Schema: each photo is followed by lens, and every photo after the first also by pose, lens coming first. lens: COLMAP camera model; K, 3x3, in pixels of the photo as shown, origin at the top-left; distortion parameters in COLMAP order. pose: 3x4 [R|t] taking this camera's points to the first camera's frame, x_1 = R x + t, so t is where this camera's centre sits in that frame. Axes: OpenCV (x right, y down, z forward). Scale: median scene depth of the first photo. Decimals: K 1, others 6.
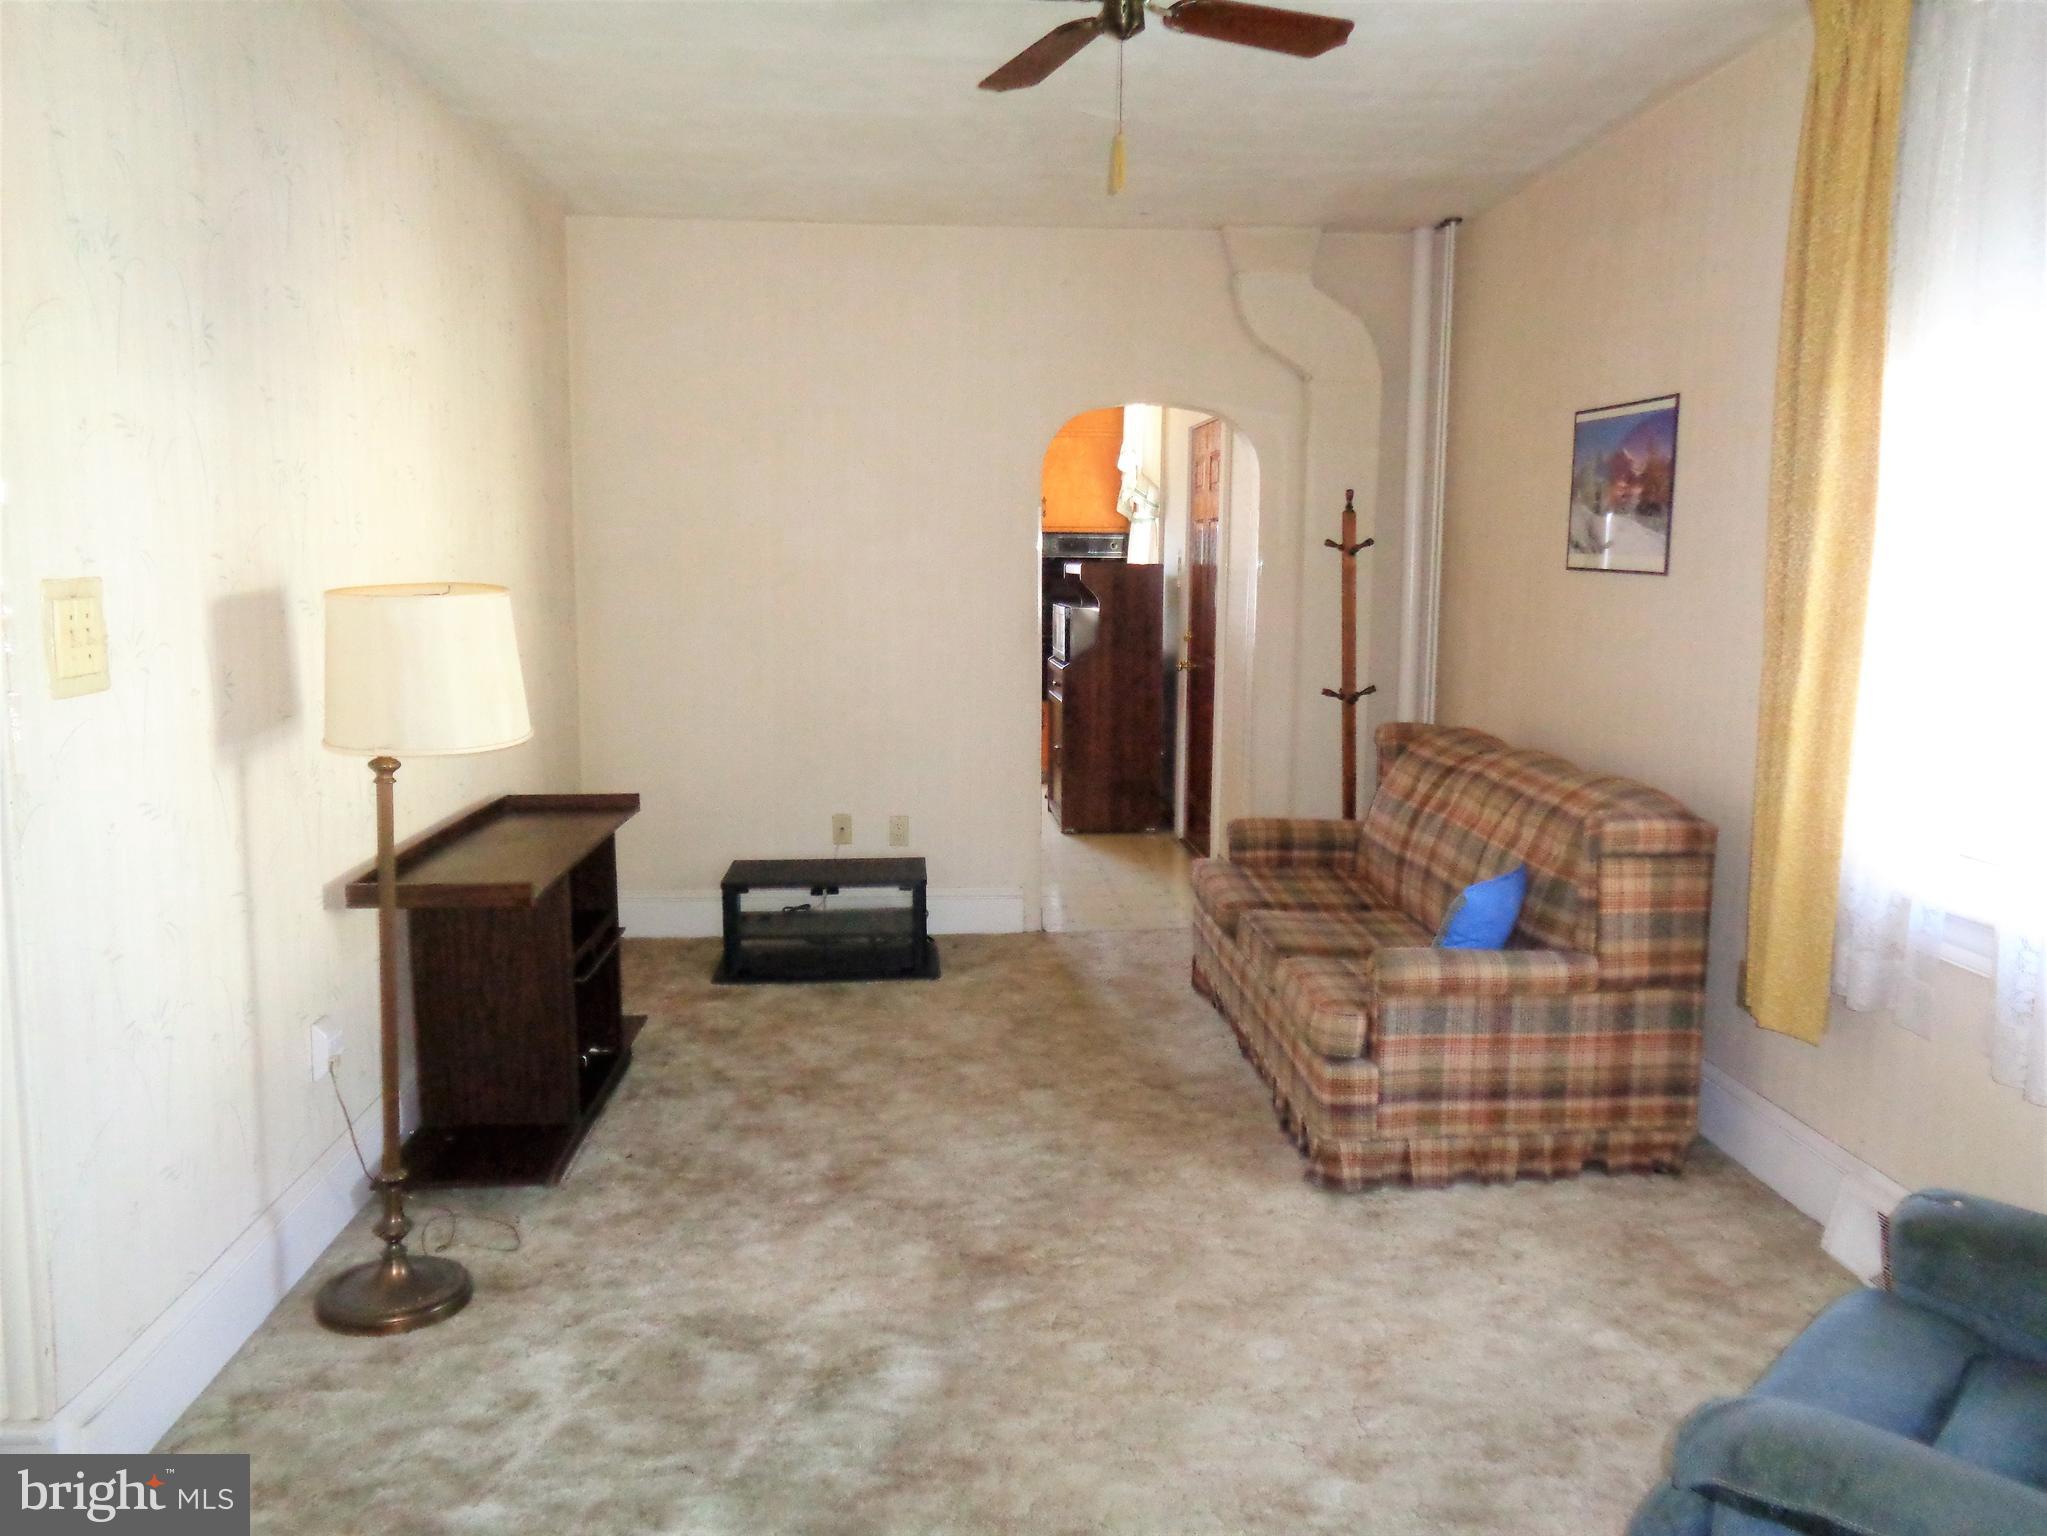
lens RADIAL K [[1486.0, 0, 1023.5], [0, 1486.0, 768.0], [0, 0, 1]] dist [-0.002275, -0.001426]
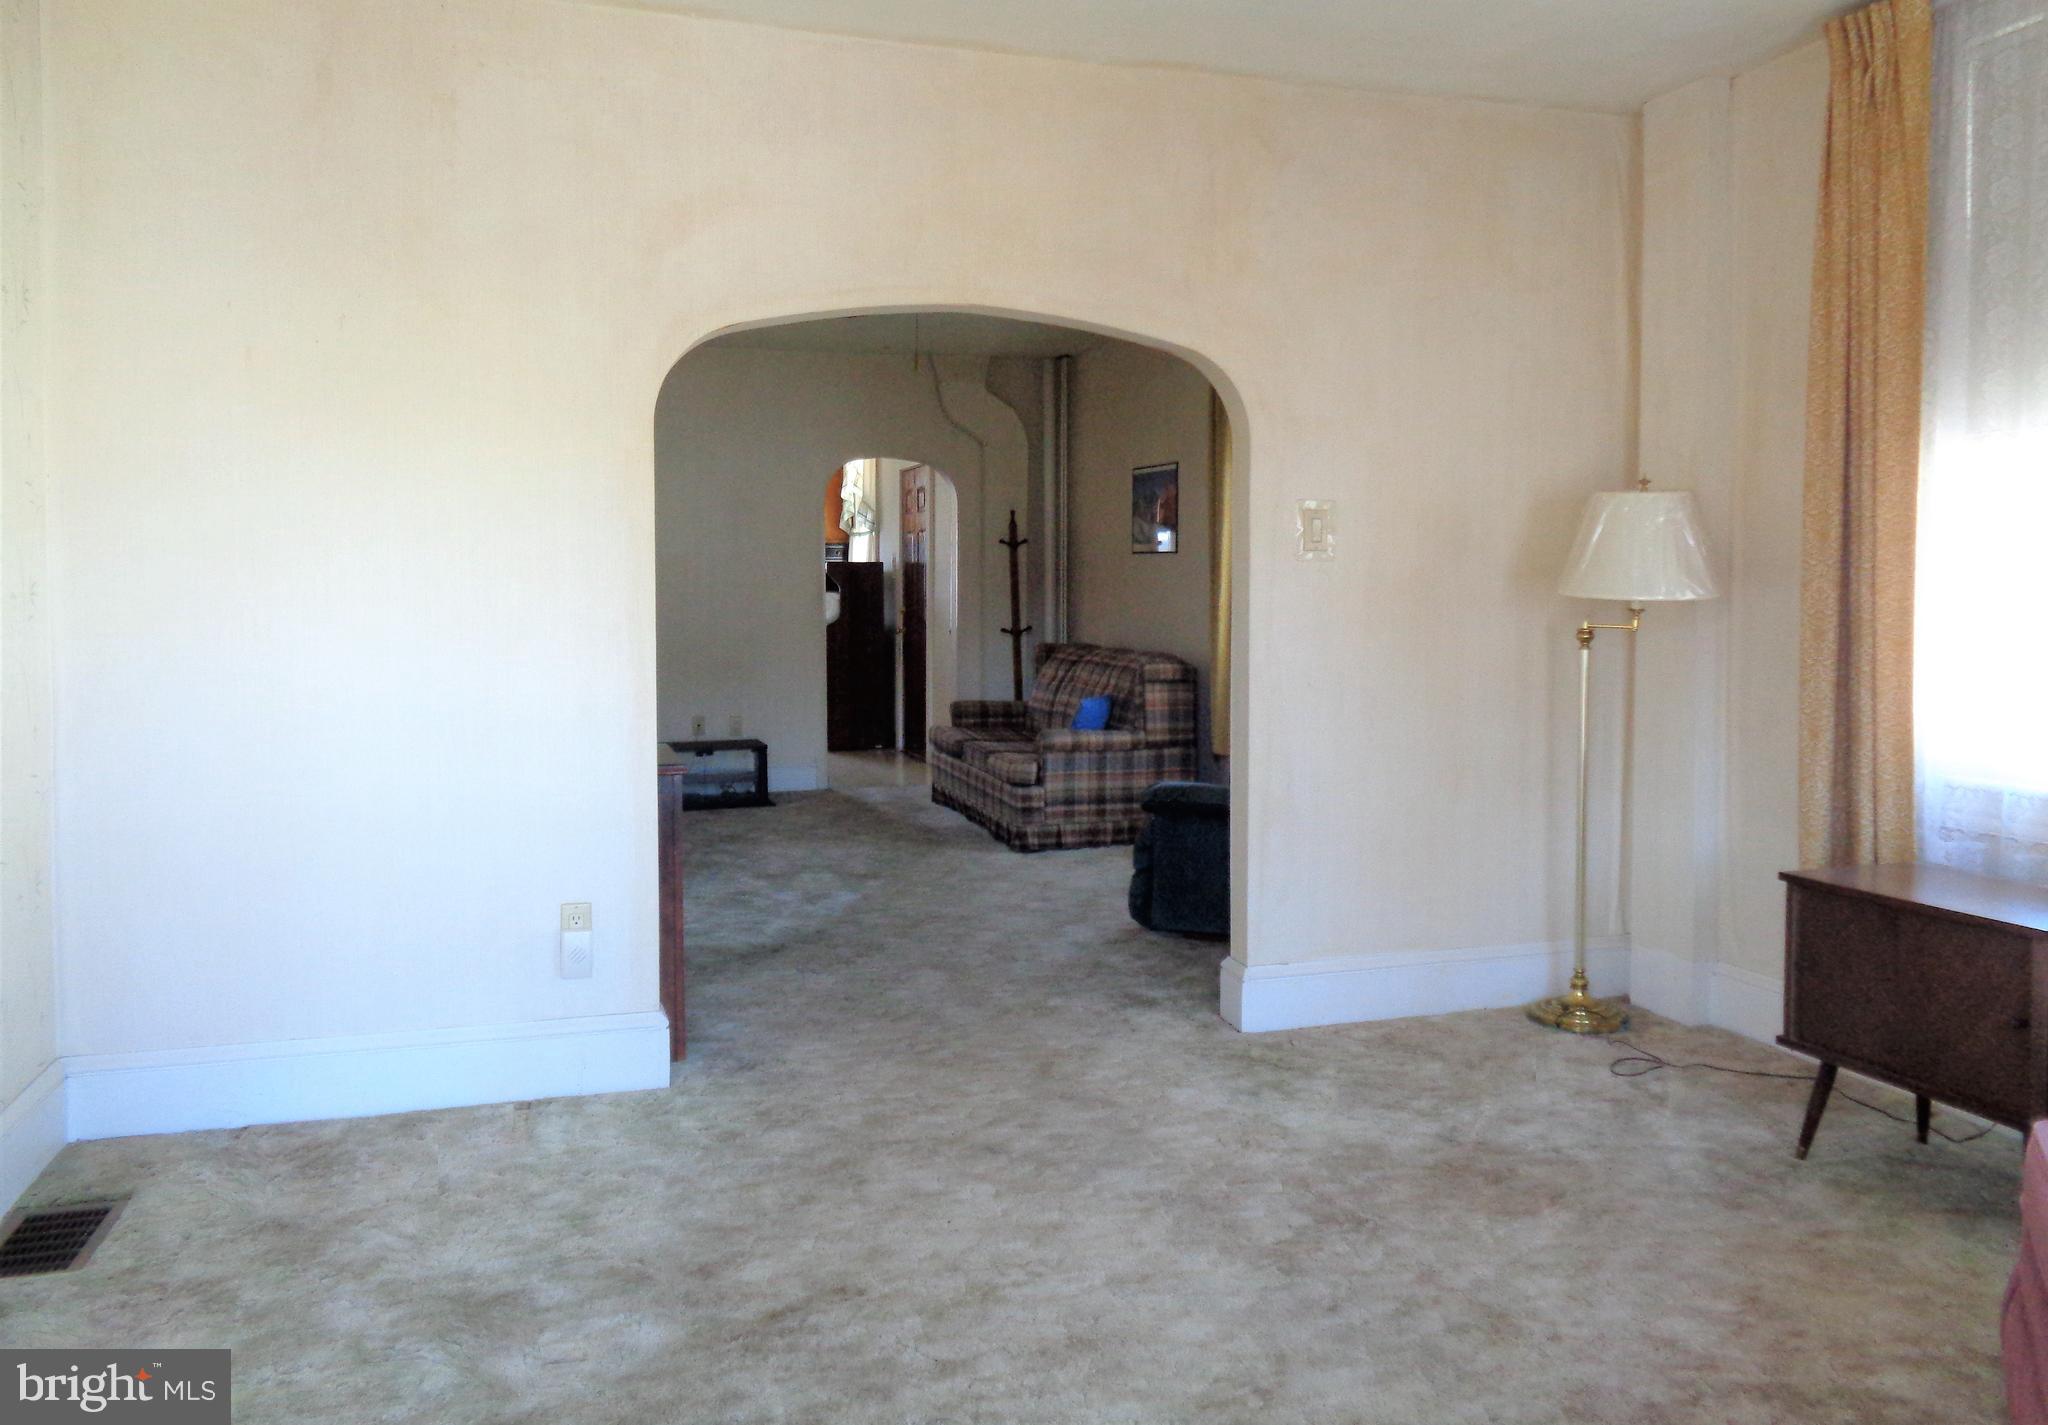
lens RADIAL K [[1642.6, 0, 1024.0], [0, 1642.6, 712.5], [0, 0, 1]] dist [-0.003208, -0.000179]
pose [[0.971447, -0.019045, 0.236492, -0.310896], [0.035699, 0.997159, -0.066336, 0.241878], [-0.234557, 0.072884, 0.969366, -1.155994]]
